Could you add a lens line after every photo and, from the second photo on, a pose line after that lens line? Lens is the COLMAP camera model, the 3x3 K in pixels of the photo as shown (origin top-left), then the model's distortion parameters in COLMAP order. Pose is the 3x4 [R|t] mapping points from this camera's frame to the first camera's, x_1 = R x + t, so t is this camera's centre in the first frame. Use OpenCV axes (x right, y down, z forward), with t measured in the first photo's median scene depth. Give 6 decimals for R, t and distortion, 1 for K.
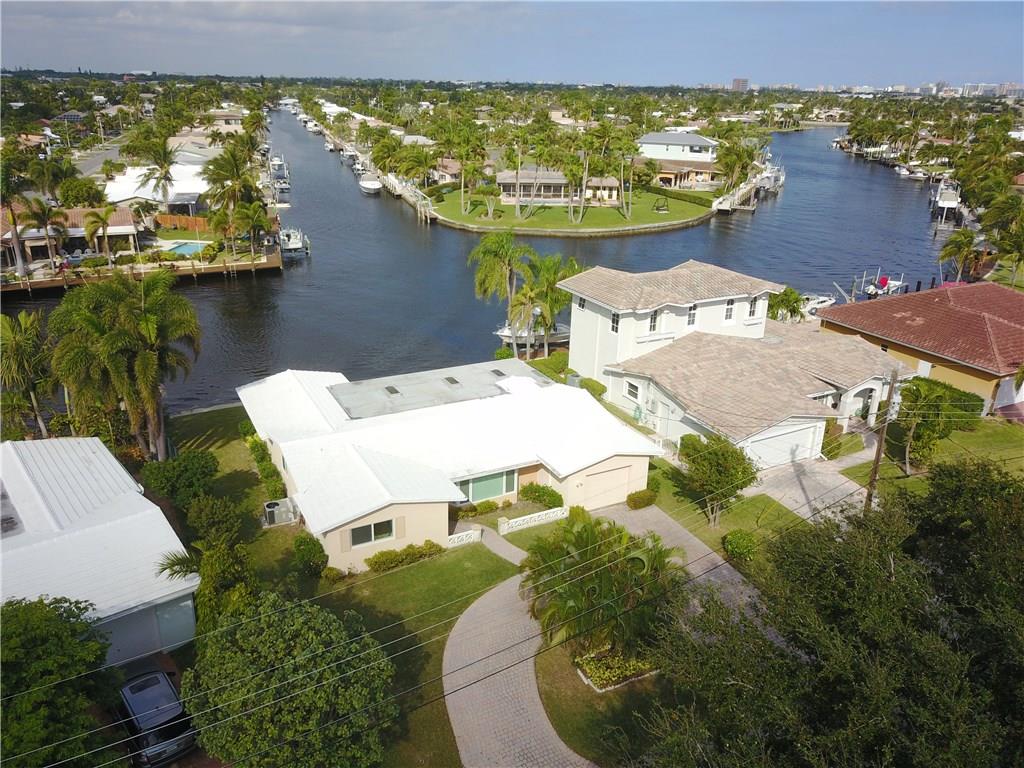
lens RADIAL K [[792.3, 0, 512.0], [0, 792.3, 384.0], [0, 0, 1]] dist [0.002409, -0.025089]
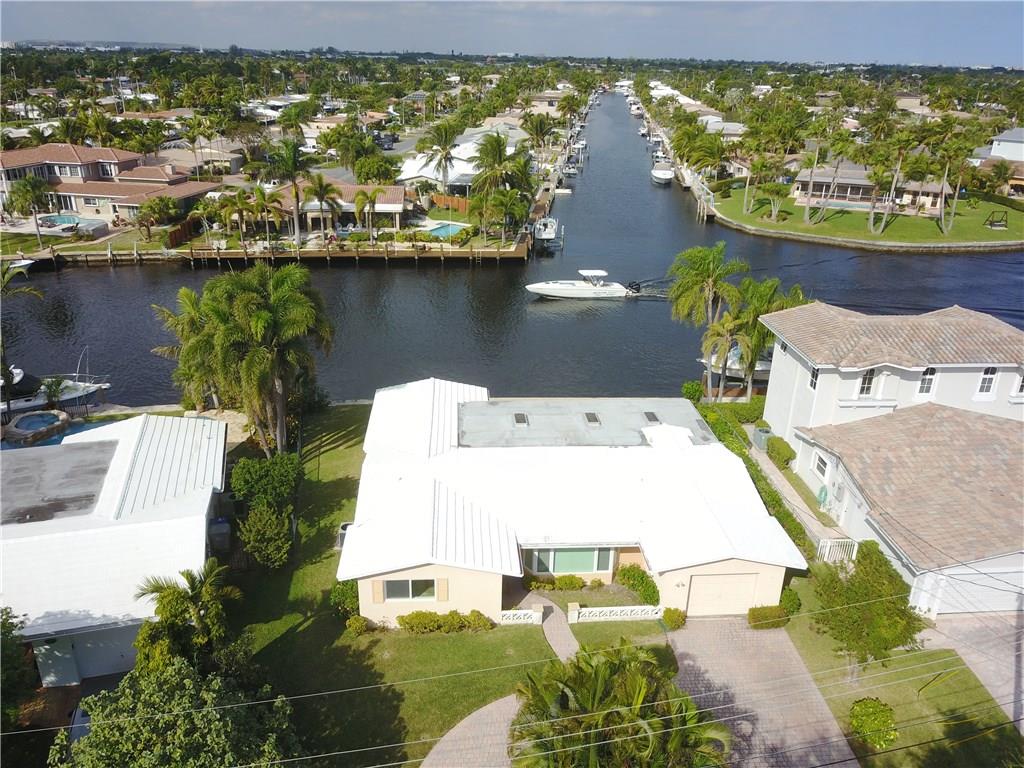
lens RADIAL K [[792.3, 0, 512.0], [0, 792.3, 384.0], [0, 0, 1]] dist [0.002409, -0.025089]
pose [[0.915782, 0.150758, -0.372310, 0.141032], [-0.142962, 0.988533, 0.048635, -0.062076], [0.375372, 0.008687, 0.926833, 0.137857]]
